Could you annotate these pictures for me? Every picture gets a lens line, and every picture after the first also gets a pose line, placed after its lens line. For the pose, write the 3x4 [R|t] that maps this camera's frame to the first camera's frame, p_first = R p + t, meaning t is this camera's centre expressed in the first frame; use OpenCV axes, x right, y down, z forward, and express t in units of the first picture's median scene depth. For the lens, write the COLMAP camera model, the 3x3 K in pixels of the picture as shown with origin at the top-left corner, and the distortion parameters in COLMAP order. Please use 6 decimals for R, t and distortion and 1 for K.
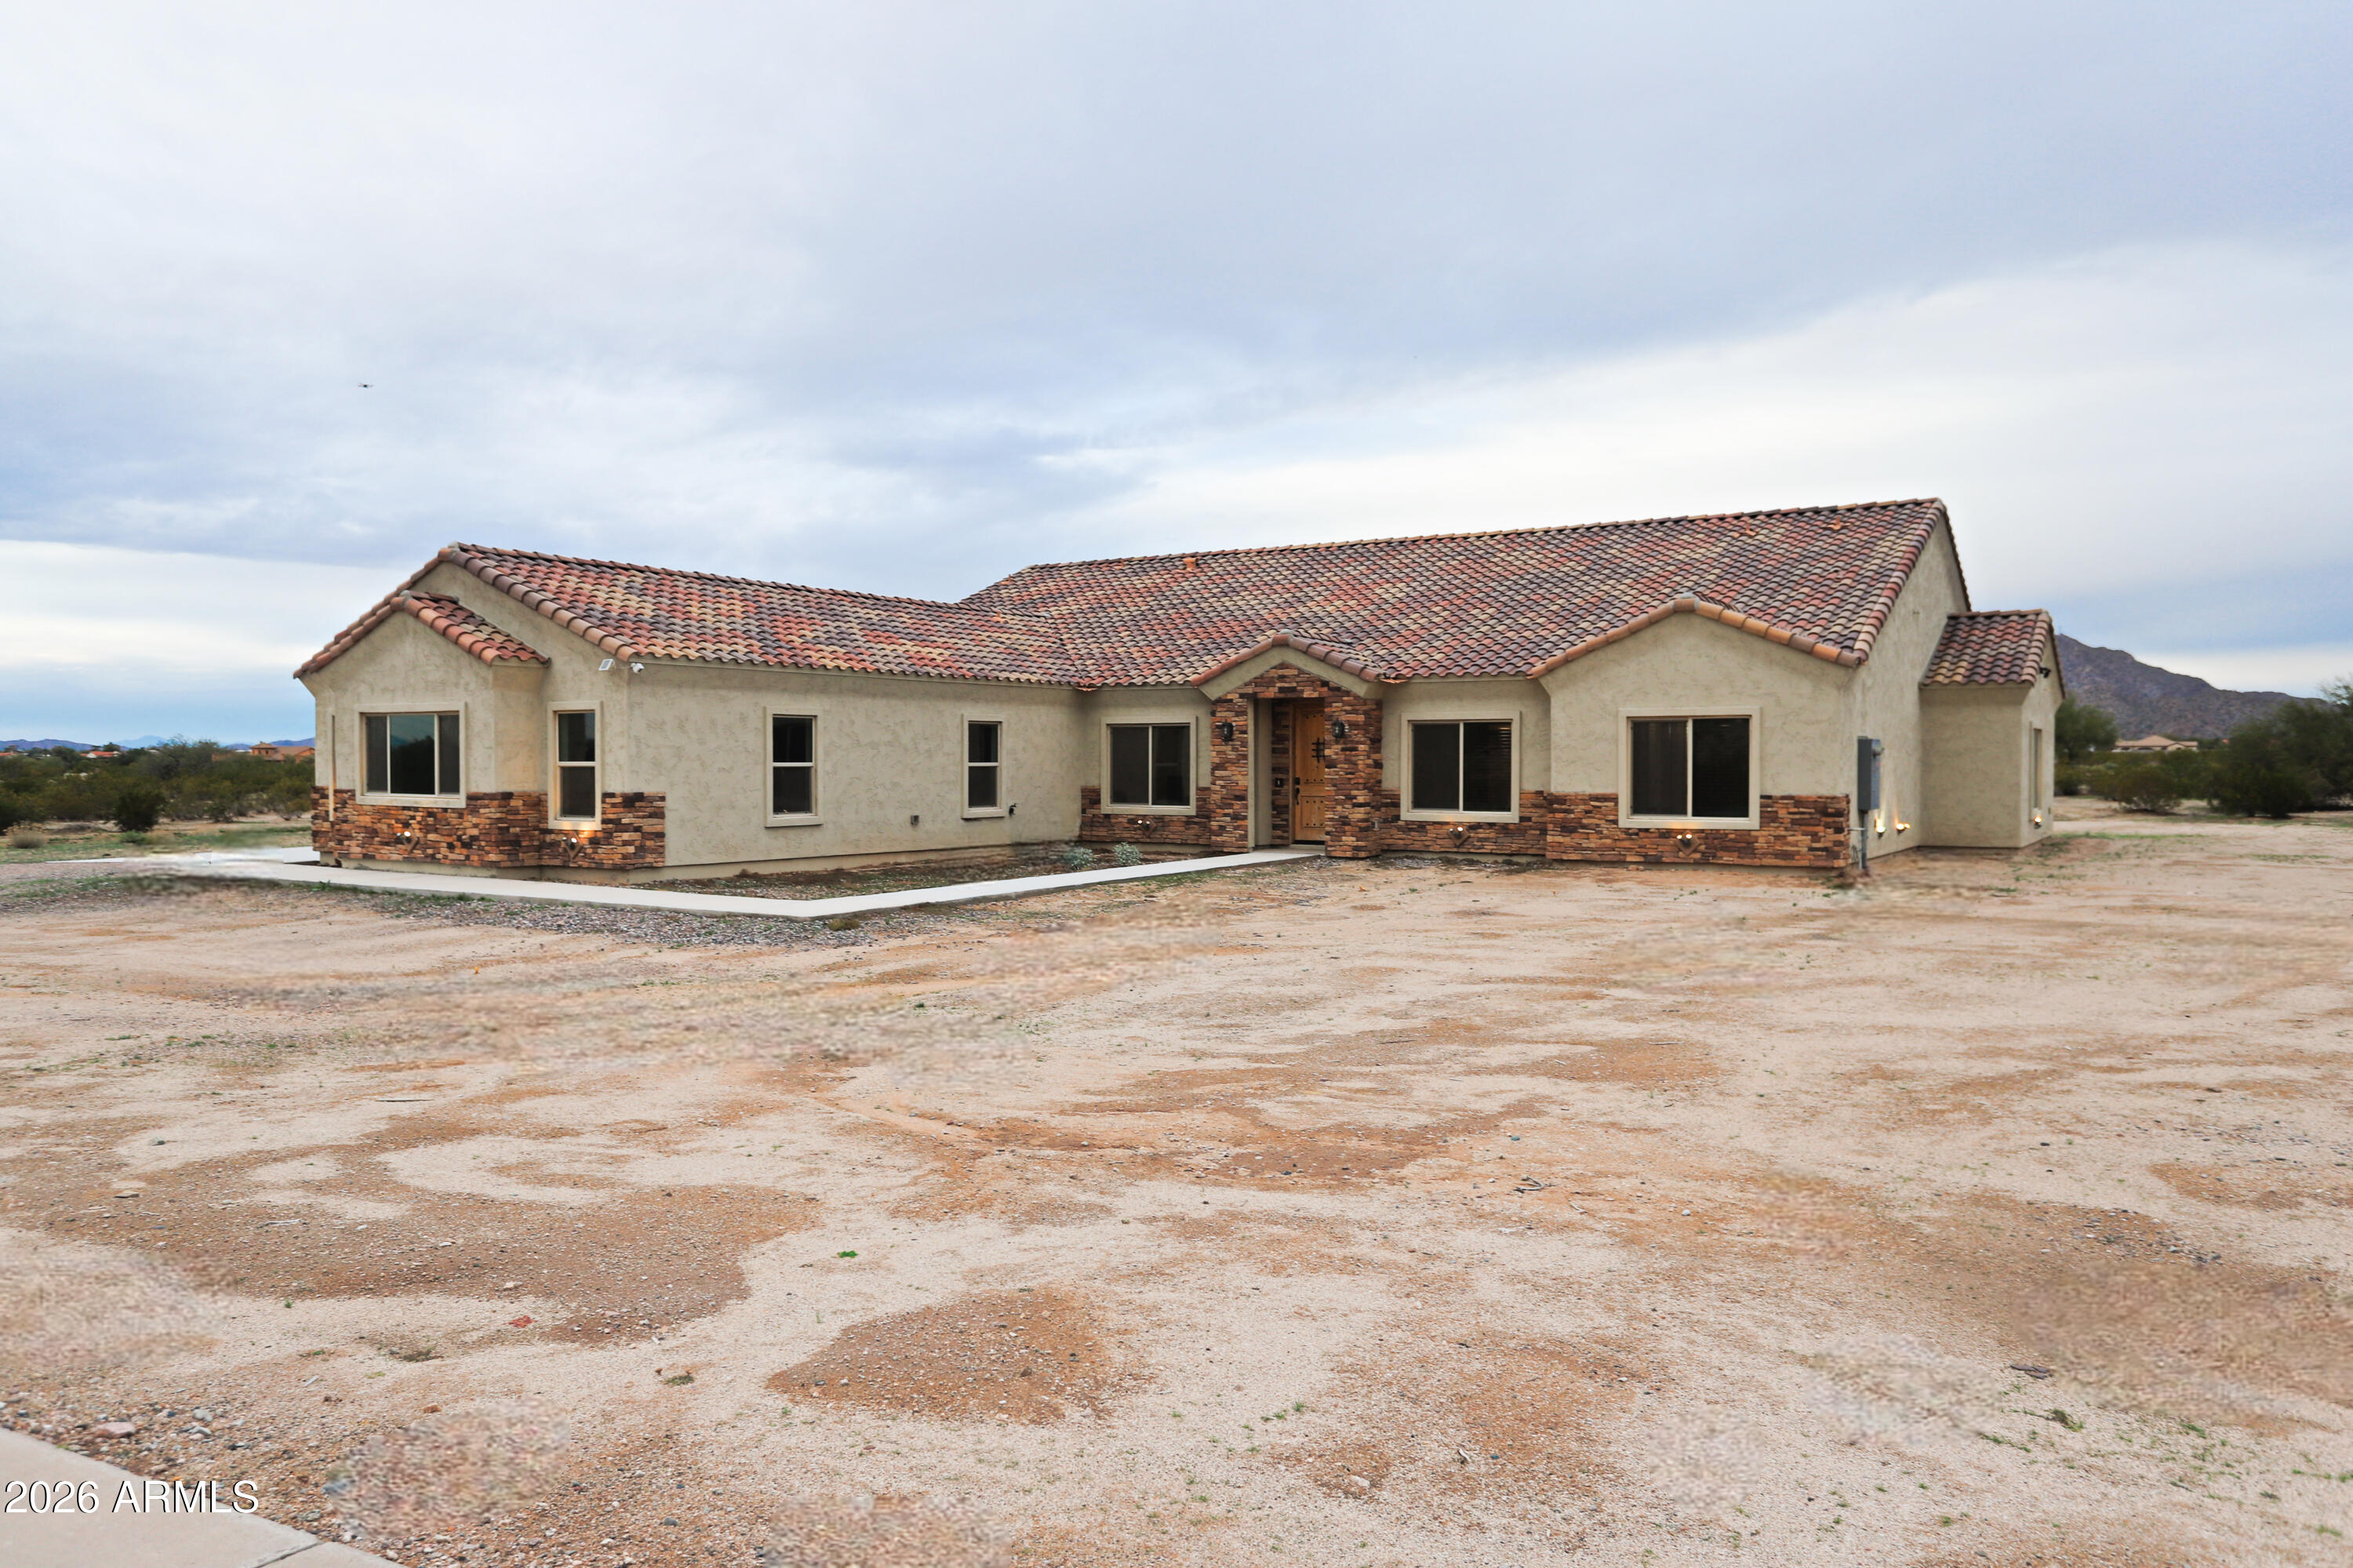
lens RADIAL K [[1565.5, 0, 1166.4], [0, 1565.5, 774.9], [0, 0, 1]] dist [0.000283, 0.002469]
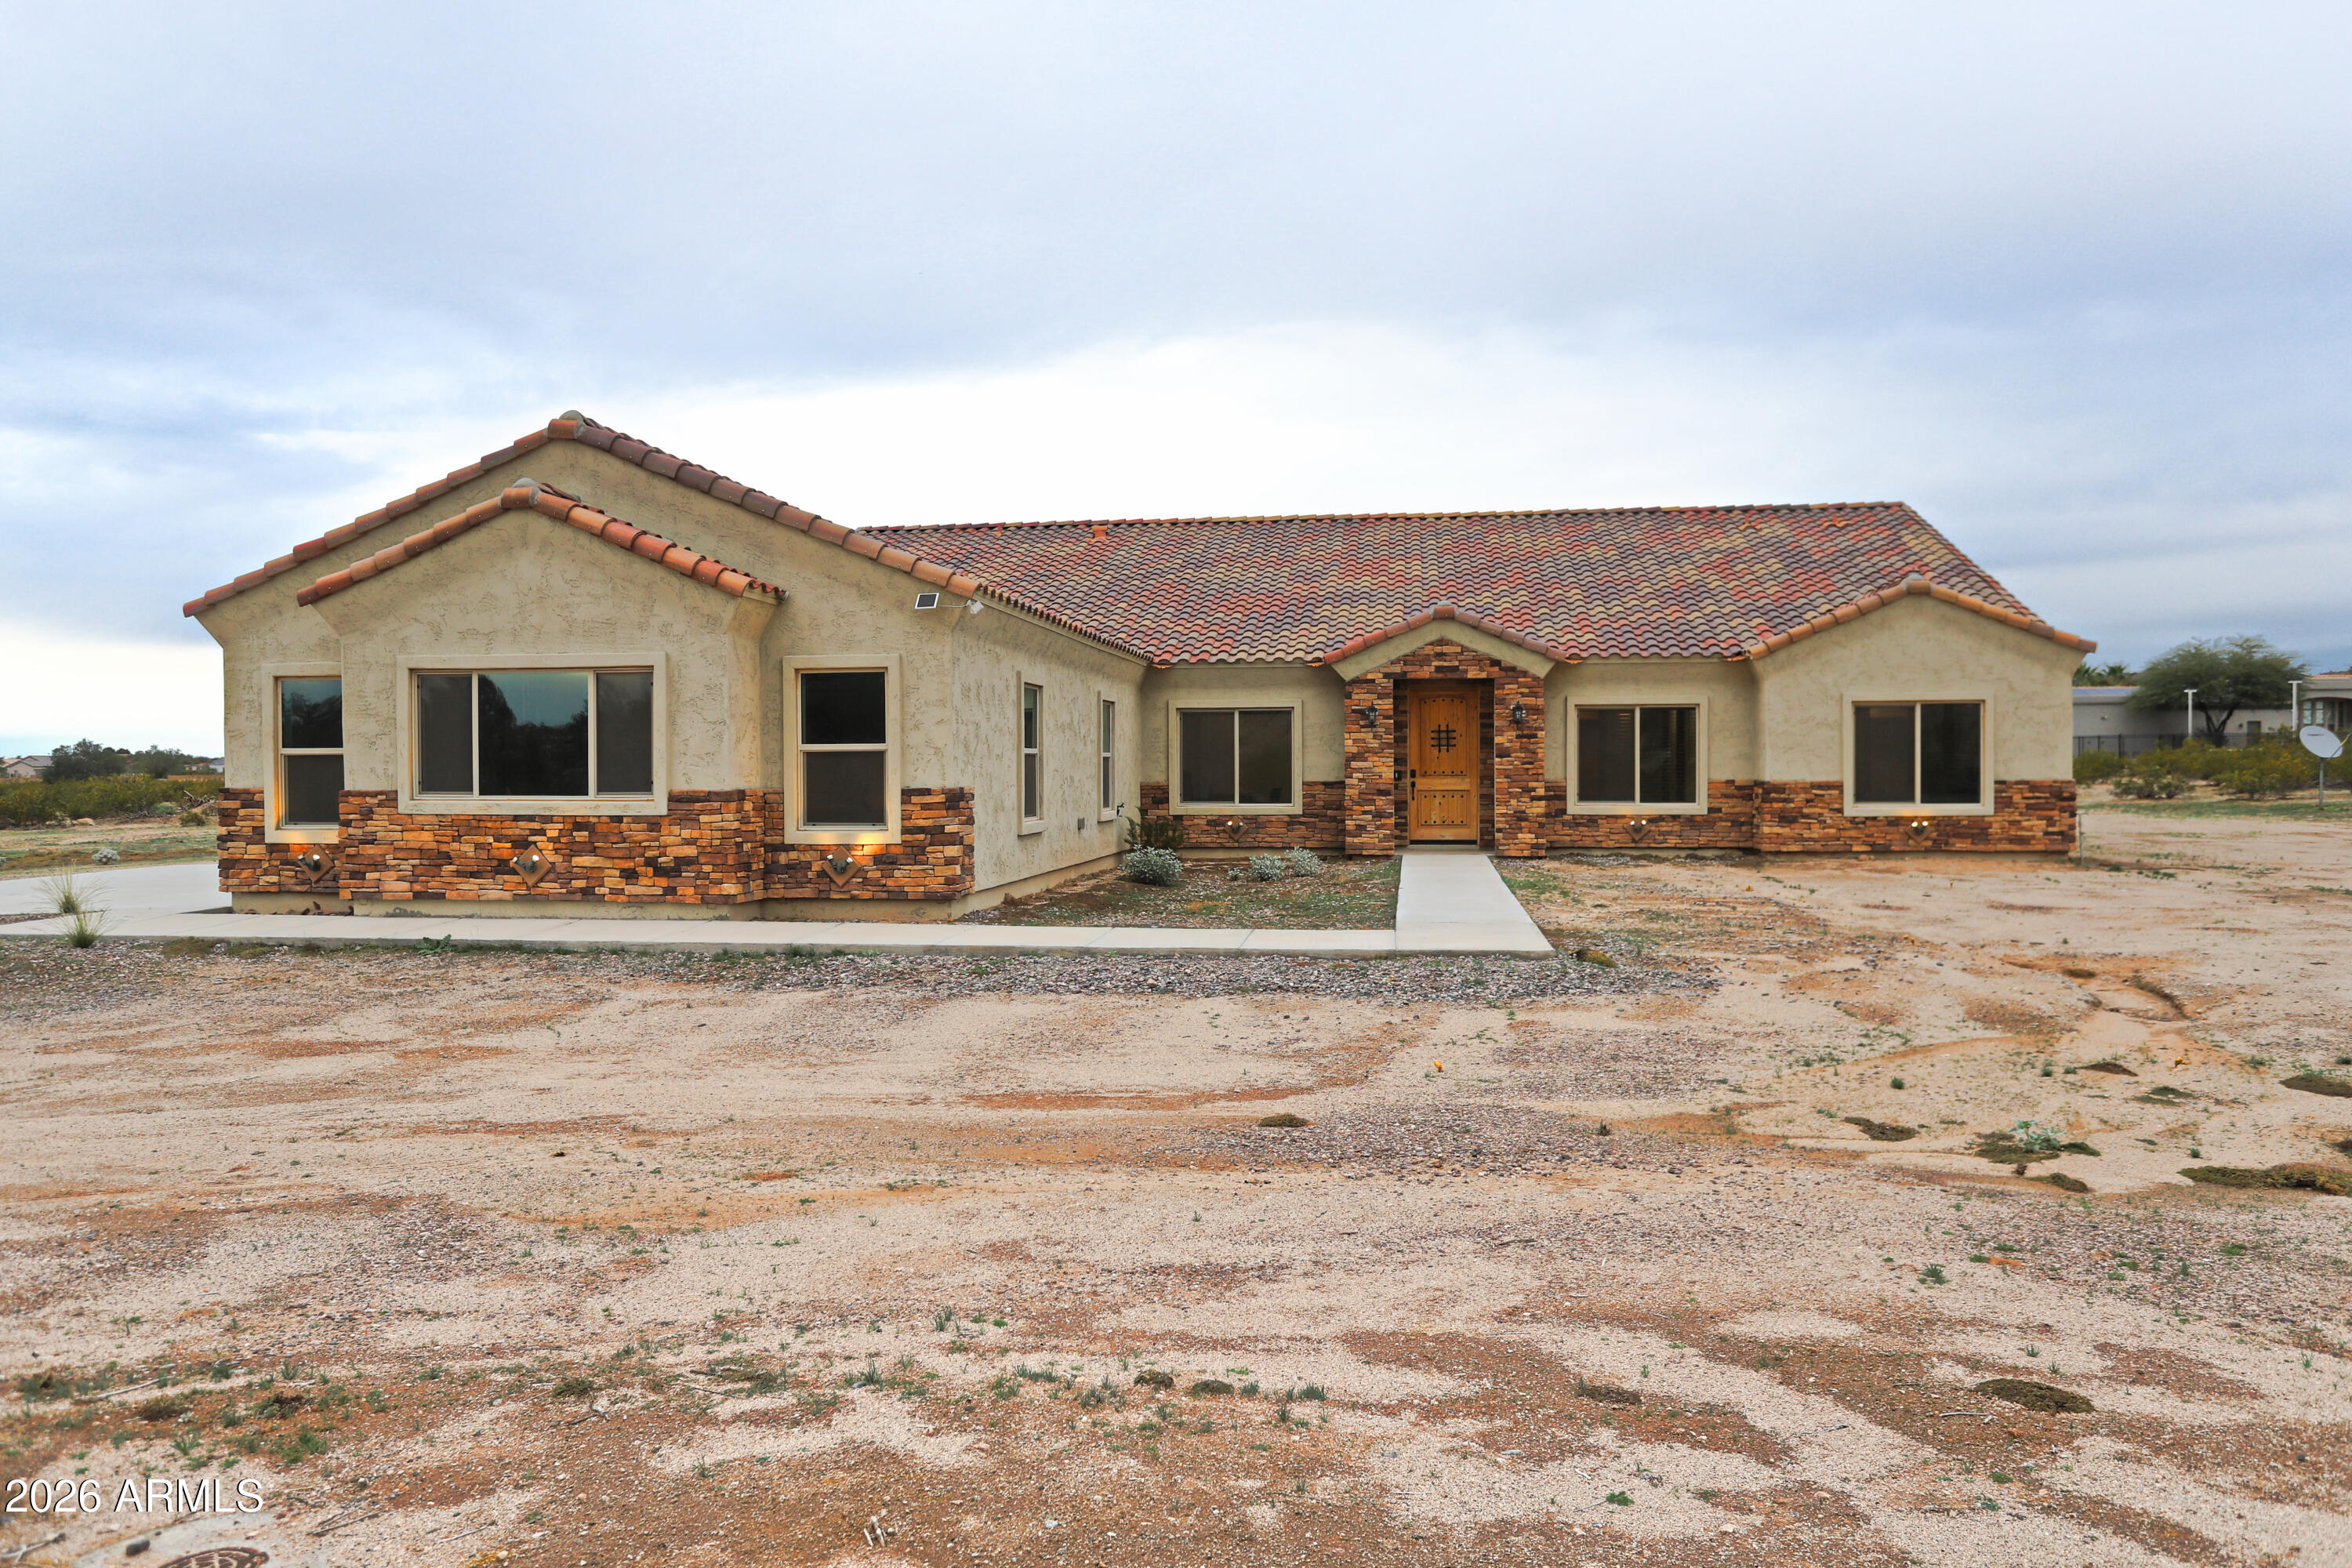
lens RADIAL K [[1564.8, 0, 1179.0], [0, 1564.8, 789.8], [0, 0, 1]] dist [0.000283, 0.002469]
pose [[0.911953, -0.010451, 0.410163, -0.484635], [0.008712, 0.999943, 0.006108, 0.007998], [-0.410203, -0.001997, 0.911992, 0.294748]]
